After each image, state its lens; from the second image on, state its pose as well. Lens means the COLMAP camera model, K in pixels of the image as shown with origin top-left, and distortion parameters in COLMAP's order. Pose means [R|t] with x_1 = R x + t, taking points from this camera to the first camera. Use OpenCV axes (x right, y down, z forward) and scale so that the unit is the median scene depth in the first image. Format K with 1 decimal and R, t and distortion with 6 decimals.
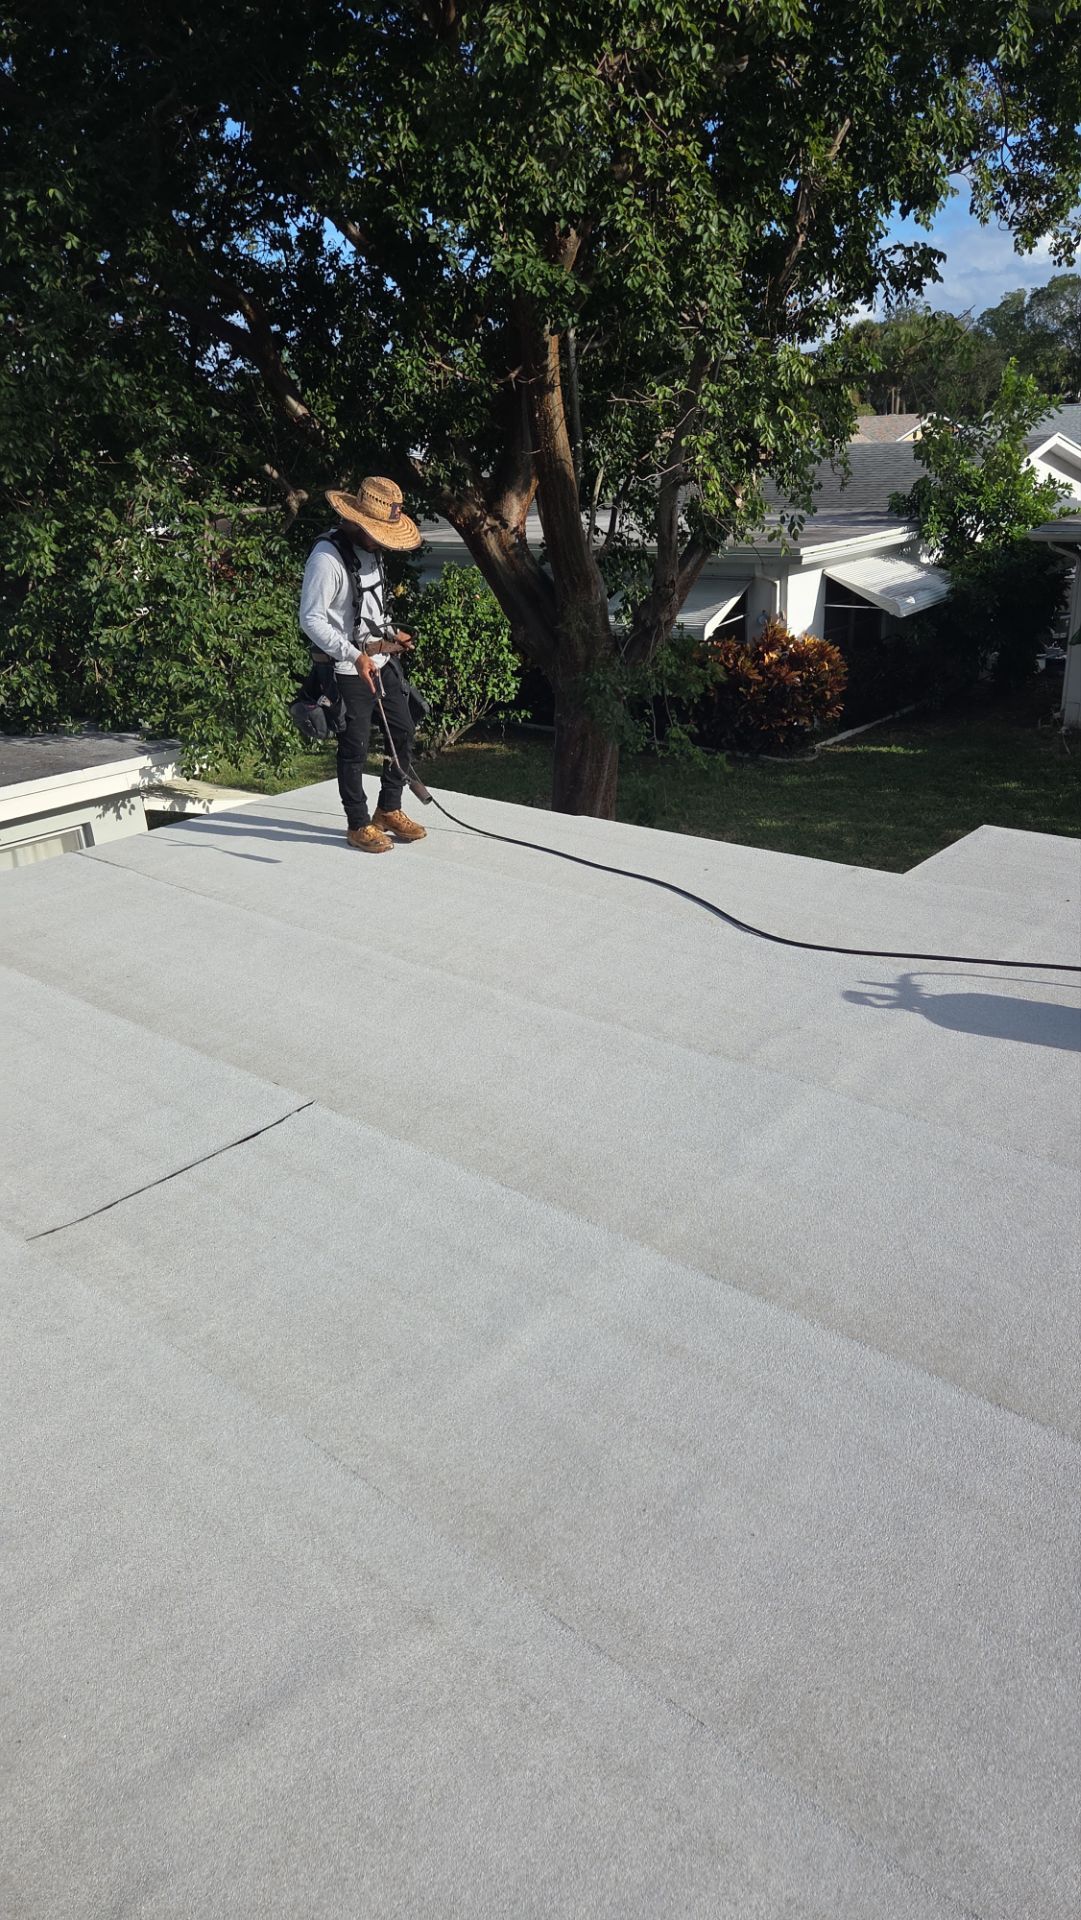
lens RADIAL K [[1298.7, 0, 511.9], [0, 1298.7, 965.5], [0, 0, 1]] dist [0.058420, -0.069486]
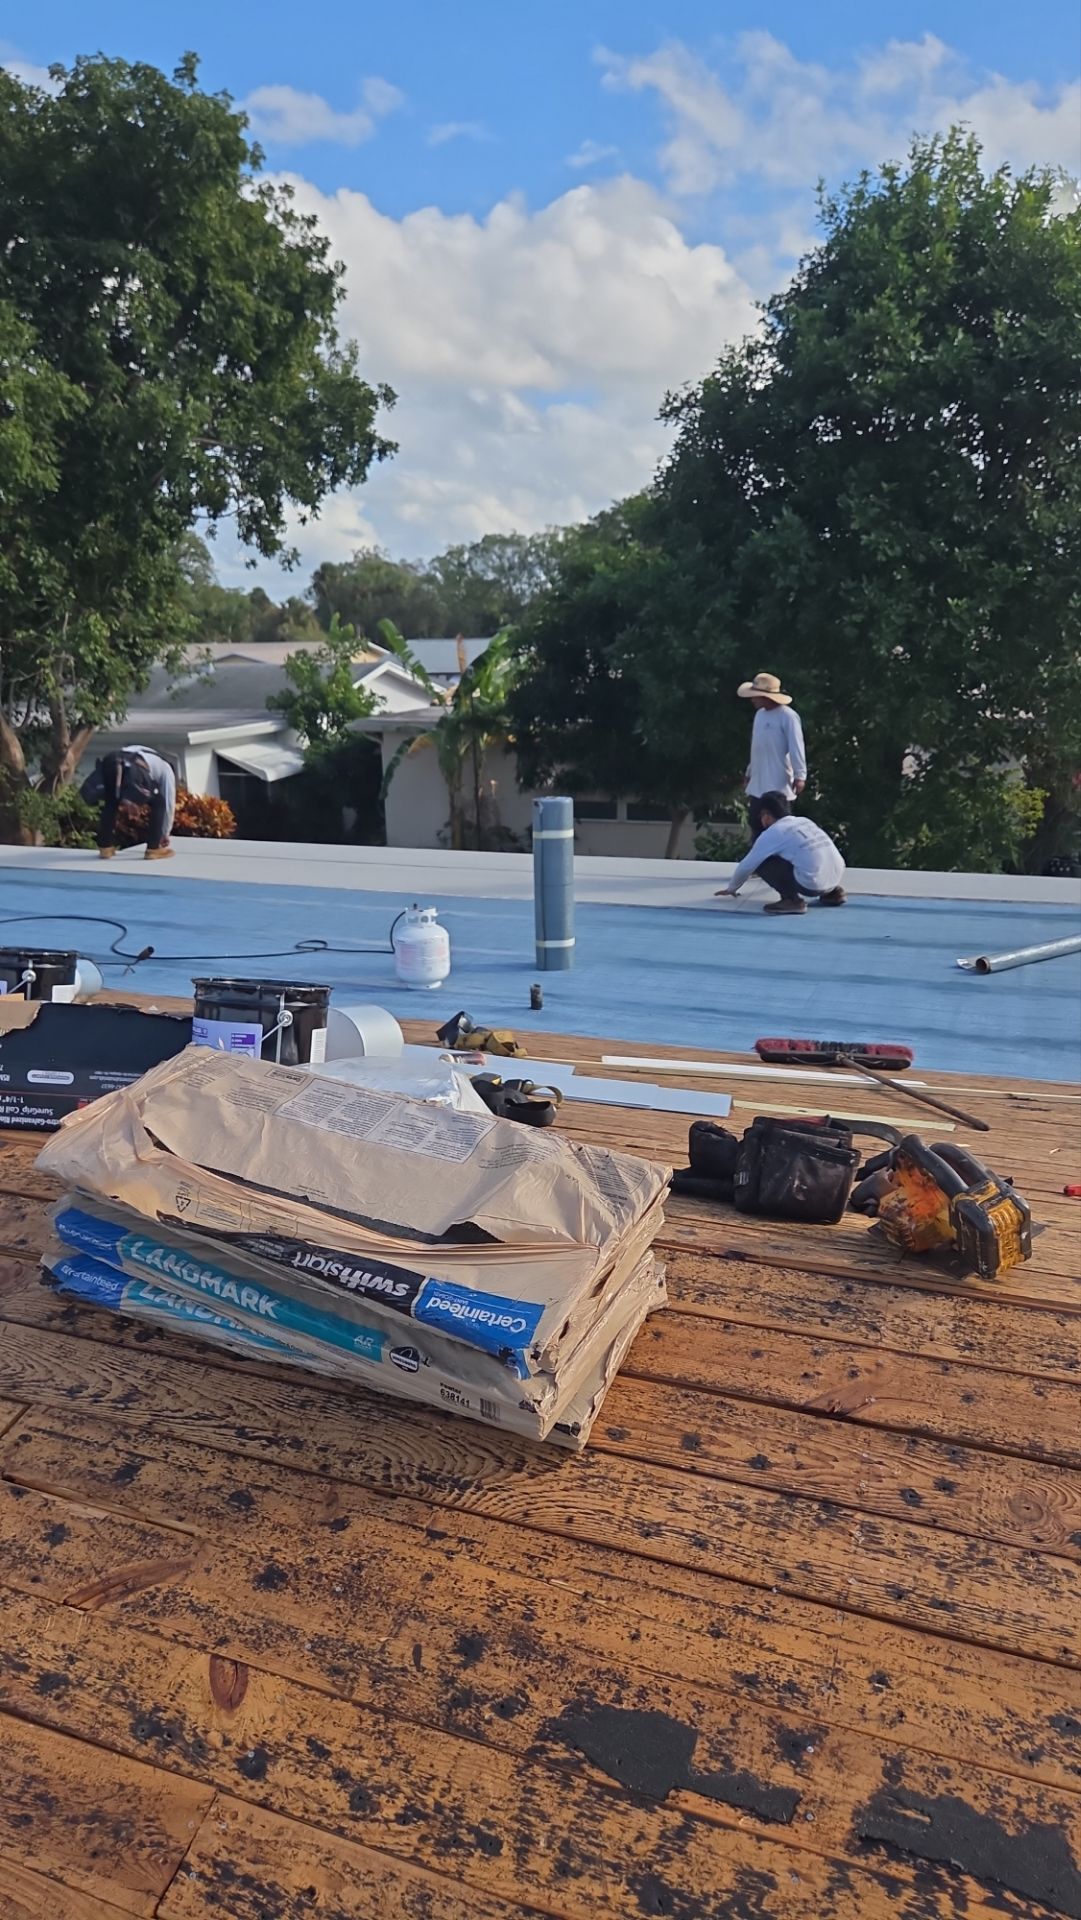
lens RADIAL K [[1278.7, 0, 533.0], [0, 1278.7, 928.8], [0, 0, 1]] dist [0.038277, -0.050509]
pose [[0.924347, -0.048176, 0.378500, 0.053998], [0.112795, 0.982162, -0.150449, 0.232460], [-0.364500, 0.181760, 0.913292, -0.607860]]
